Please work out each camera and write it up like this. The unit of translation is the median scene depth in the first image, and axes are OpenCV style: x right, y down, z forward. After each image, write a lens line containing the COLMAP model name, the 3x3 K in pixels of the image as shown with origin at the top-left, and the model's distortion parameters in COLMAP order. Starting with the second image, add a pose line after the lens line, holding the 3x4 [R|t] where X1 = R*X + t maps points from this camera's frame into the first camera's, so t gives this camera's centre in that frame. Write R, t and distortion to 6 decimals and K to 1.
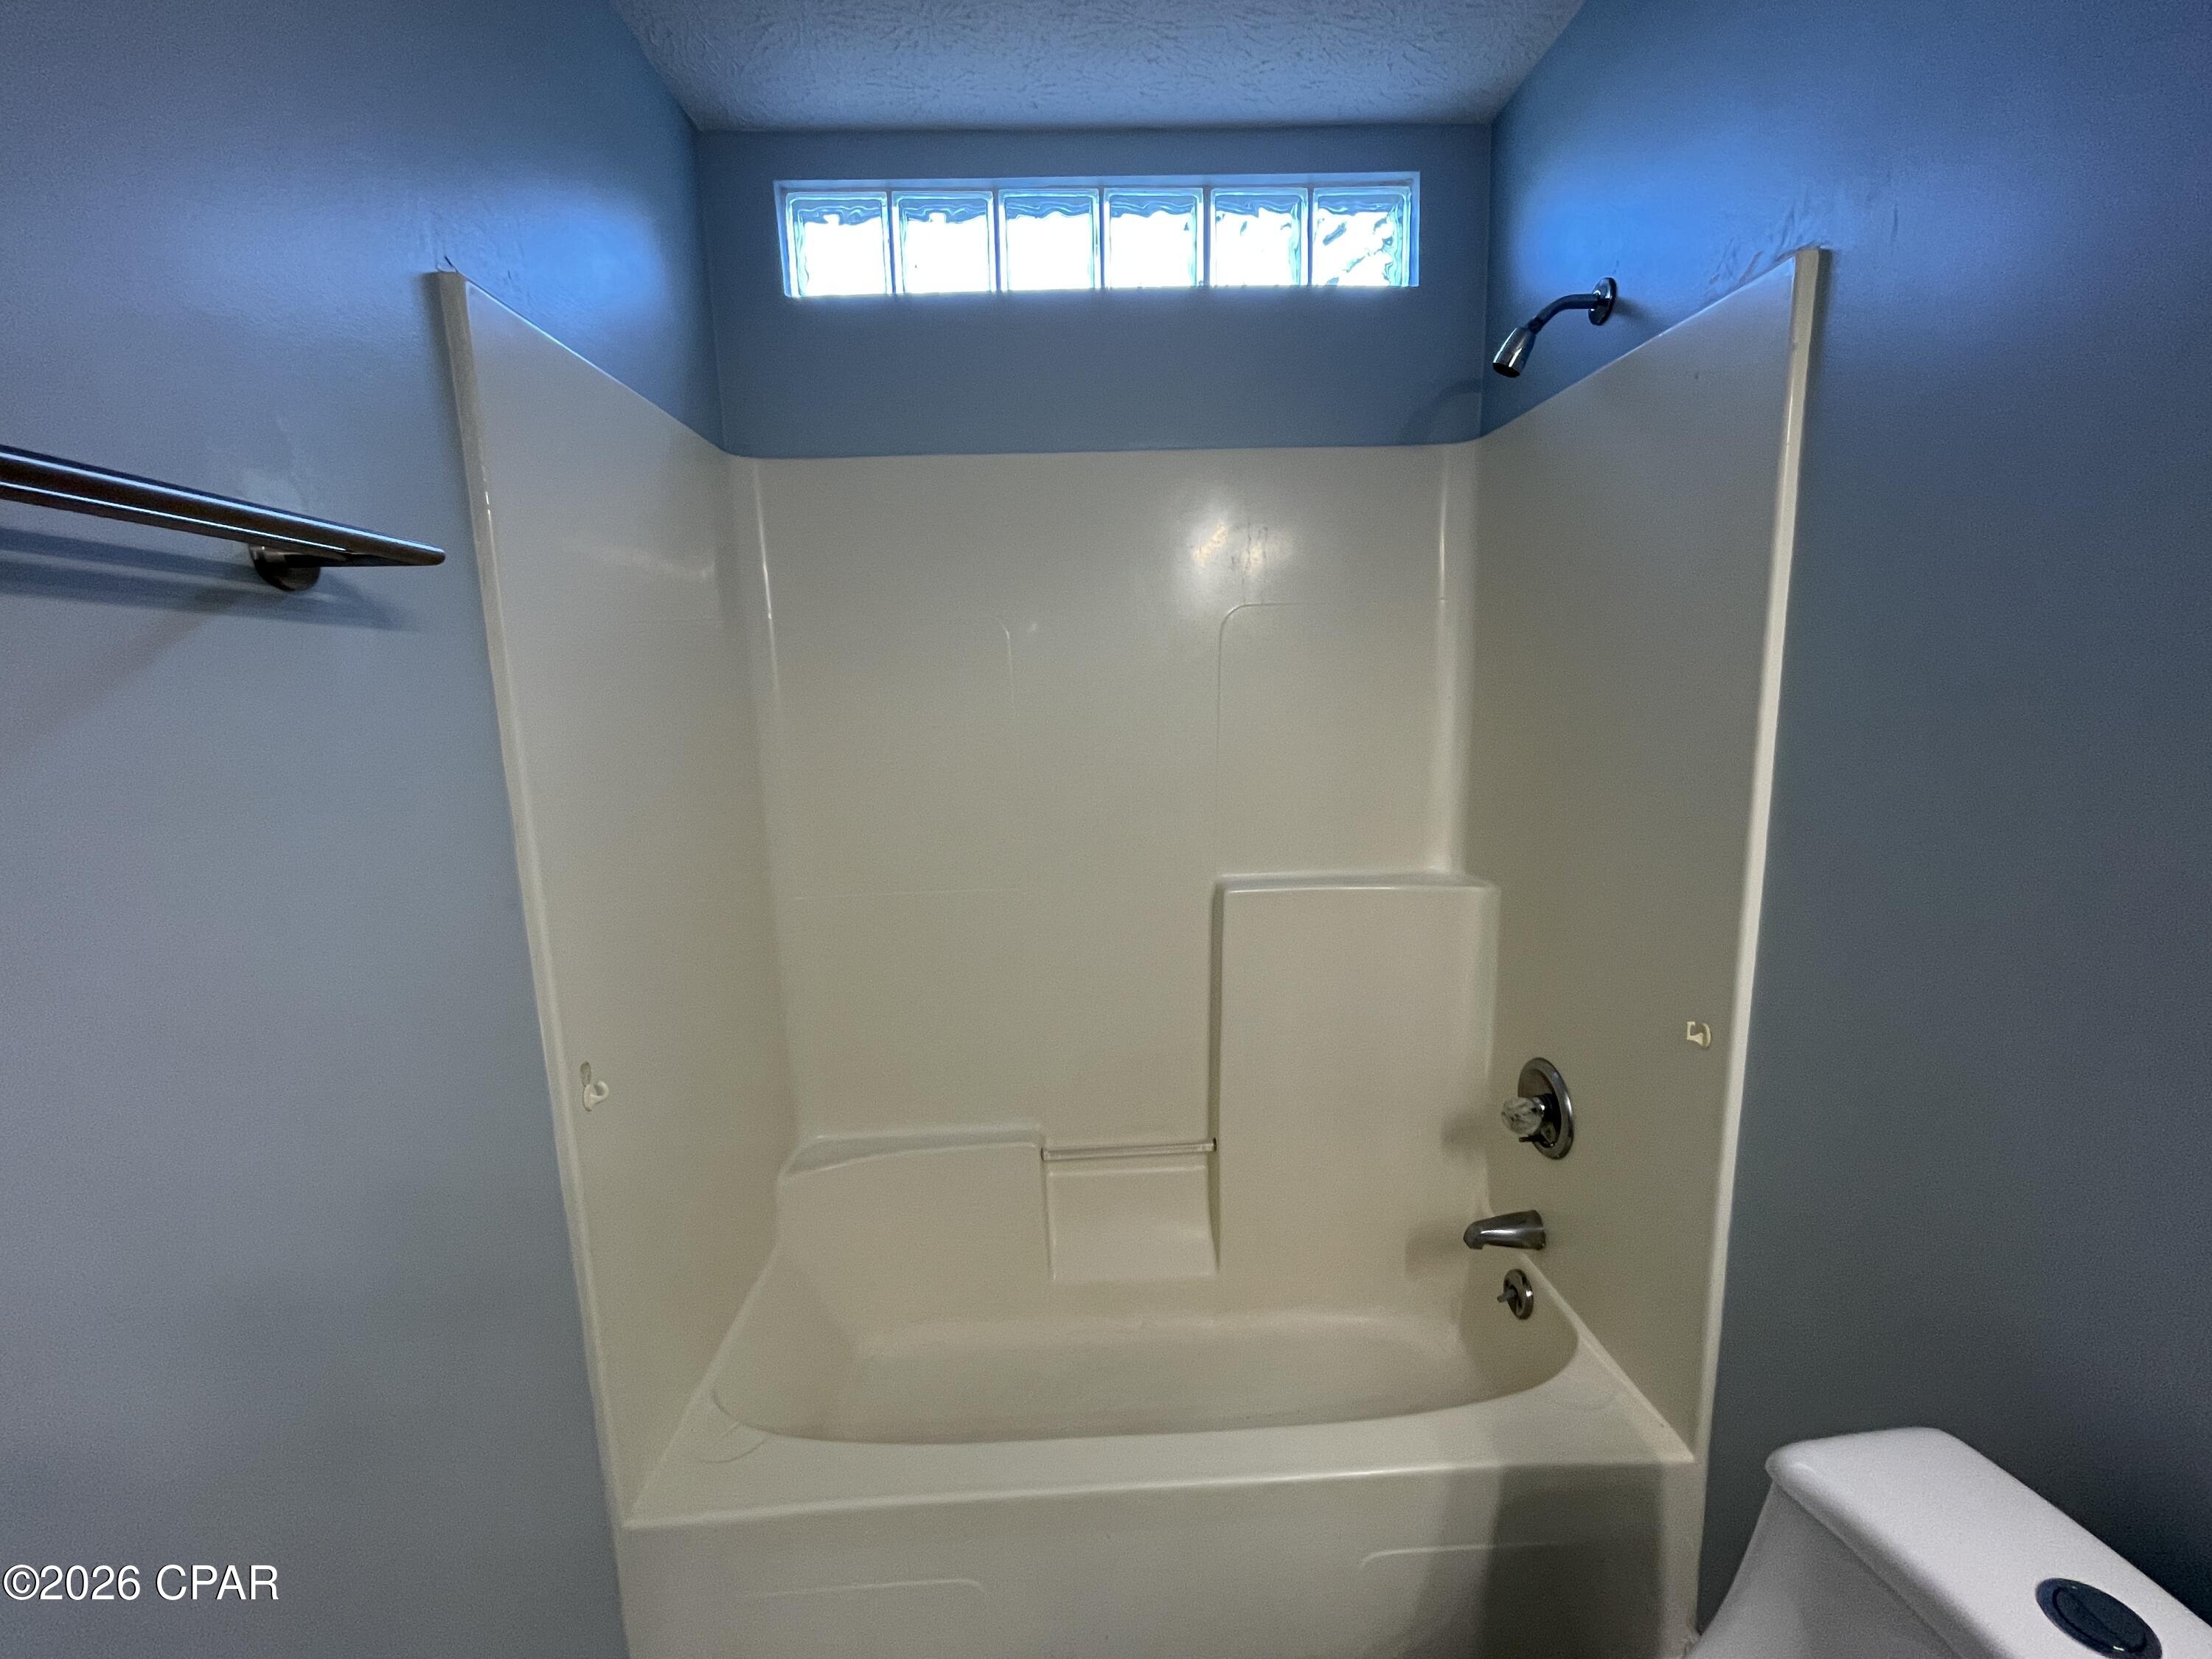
lens RADIAL K [[887.4, 0, 1095.3], [0, 887.4, 830.8], [0, 0, 1]] dist [-0.020715, -0.000021]
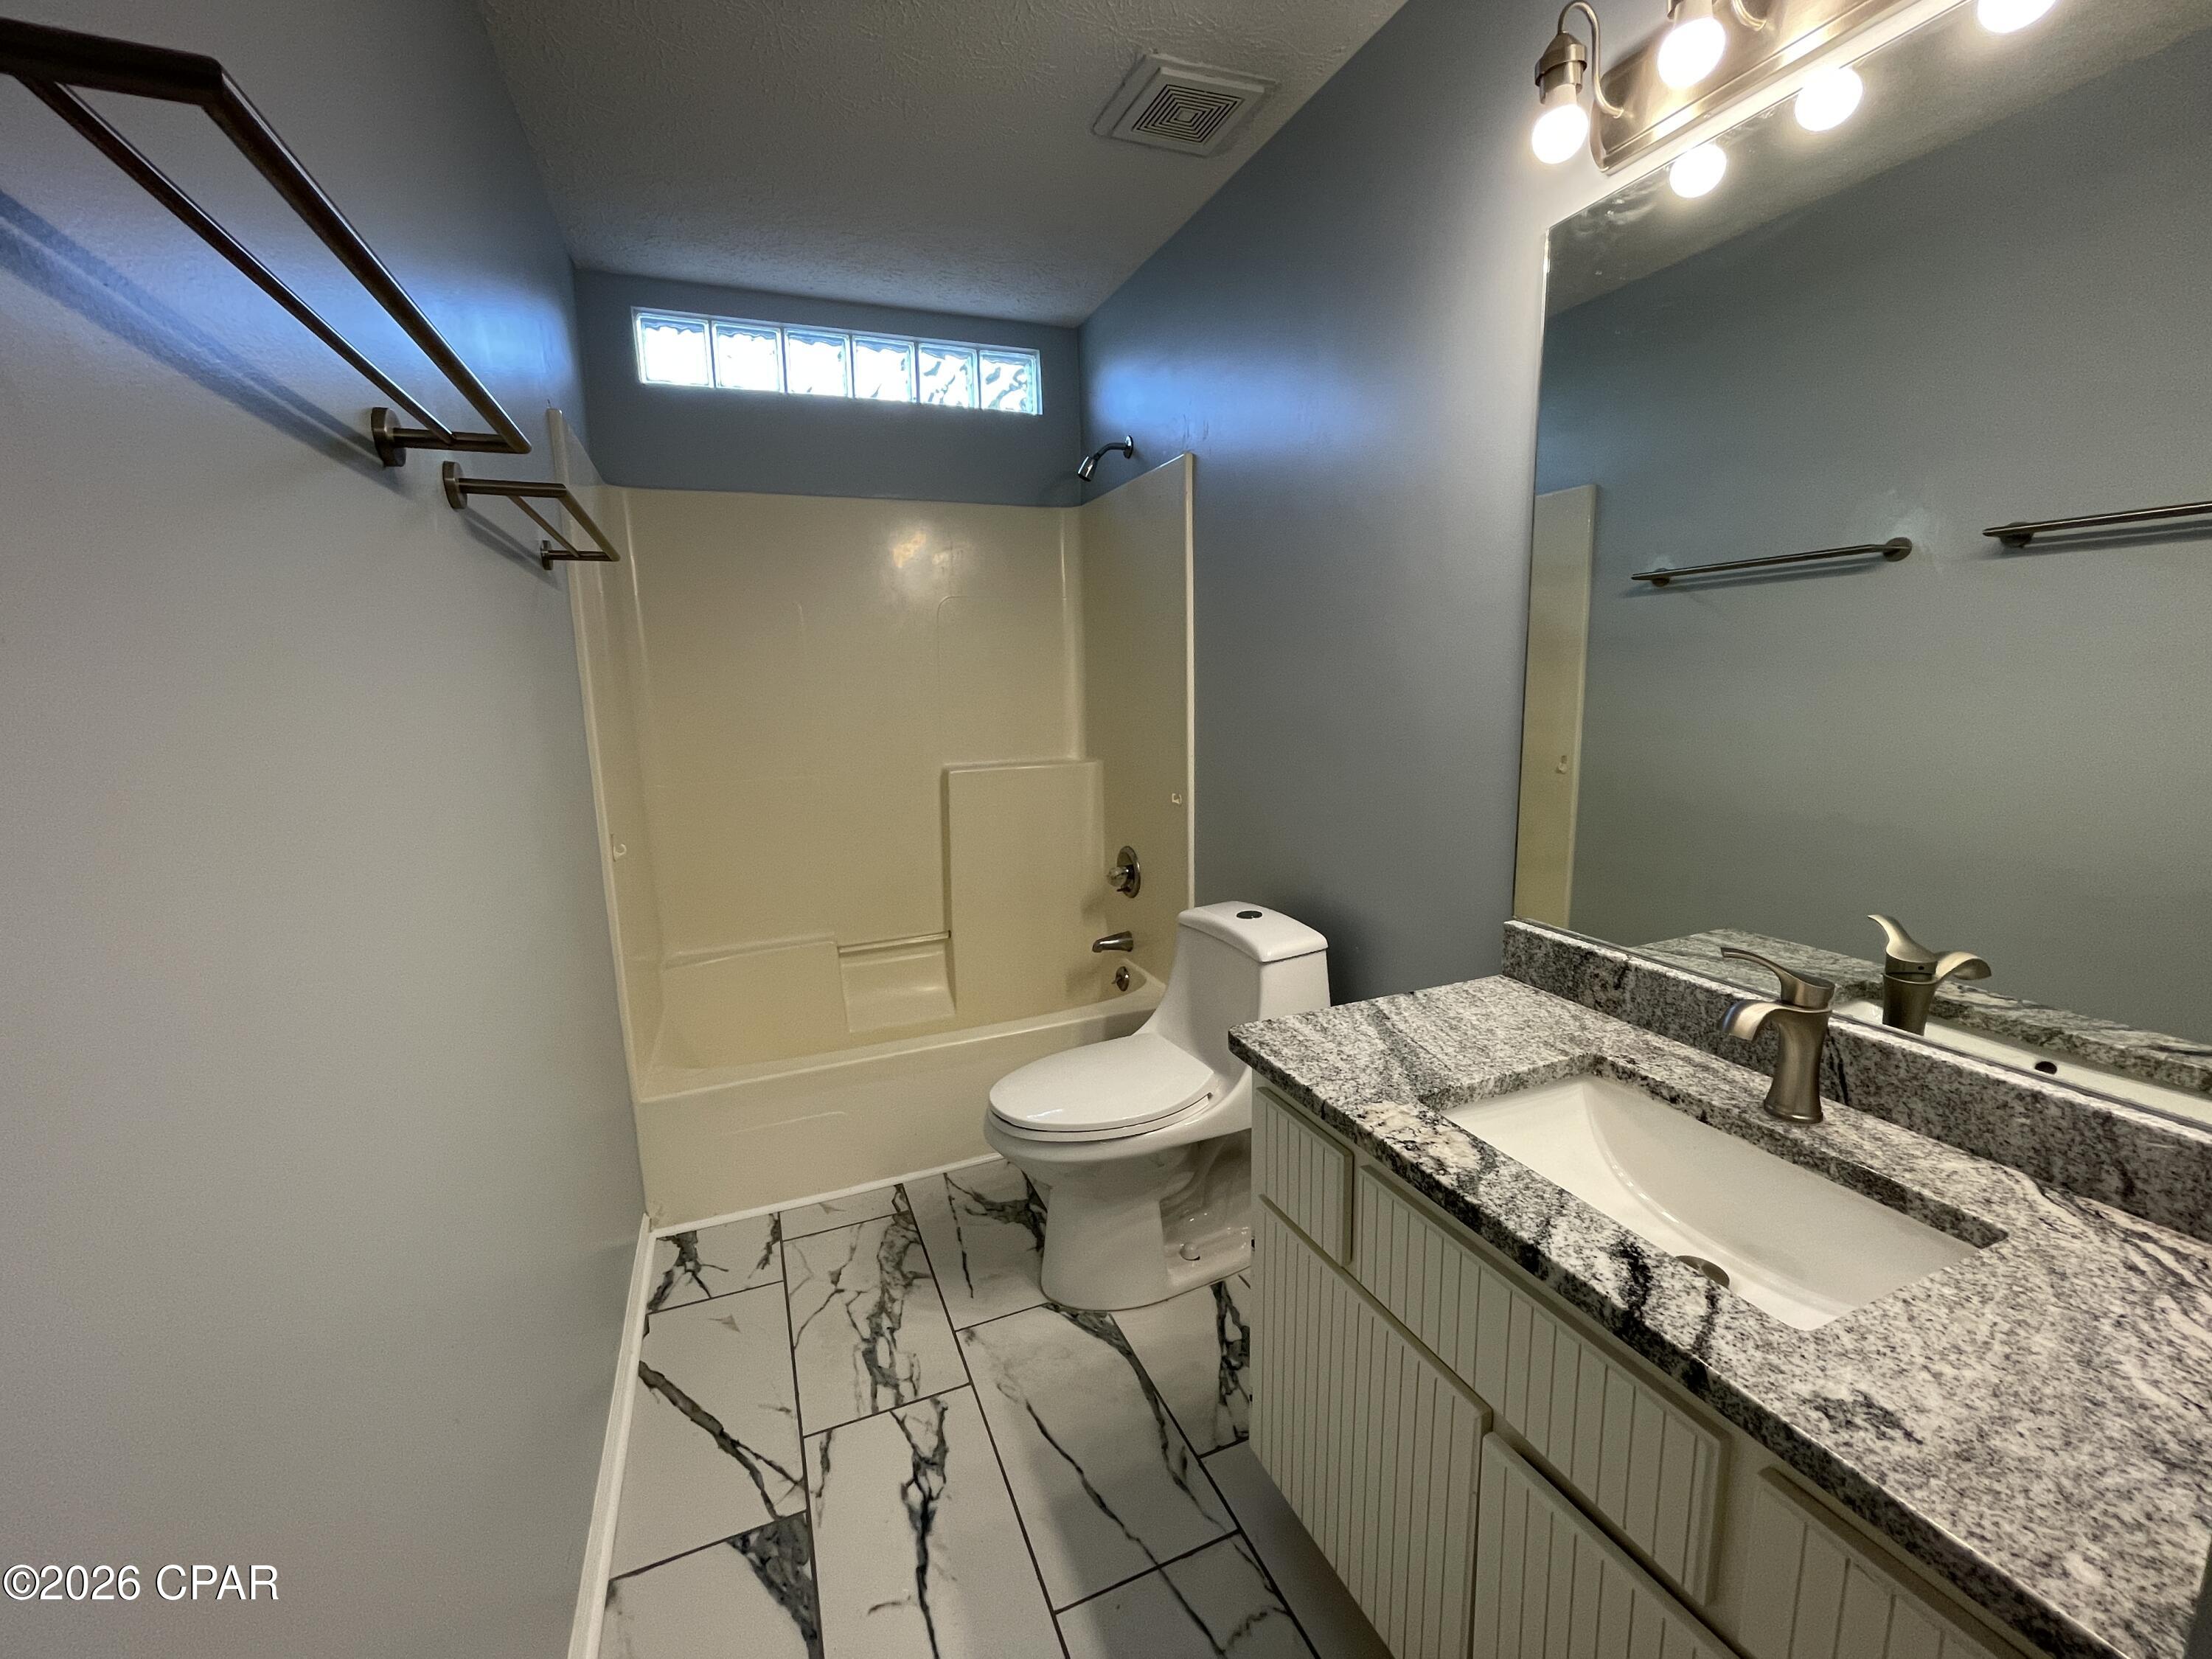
lens RADIAL K [[887.1, 0, 1101.3], [0, 887.1, 823.9], [0, 0, 1]] dist [-0.000159, 0.000111]
pose [[0.937778, -0.051748, 0.343357, -0.164240], [0.053410, 0.998562, 0.004621, 0.181156], [-0.343102, 0.014006, 0.939194, -0.670490]]
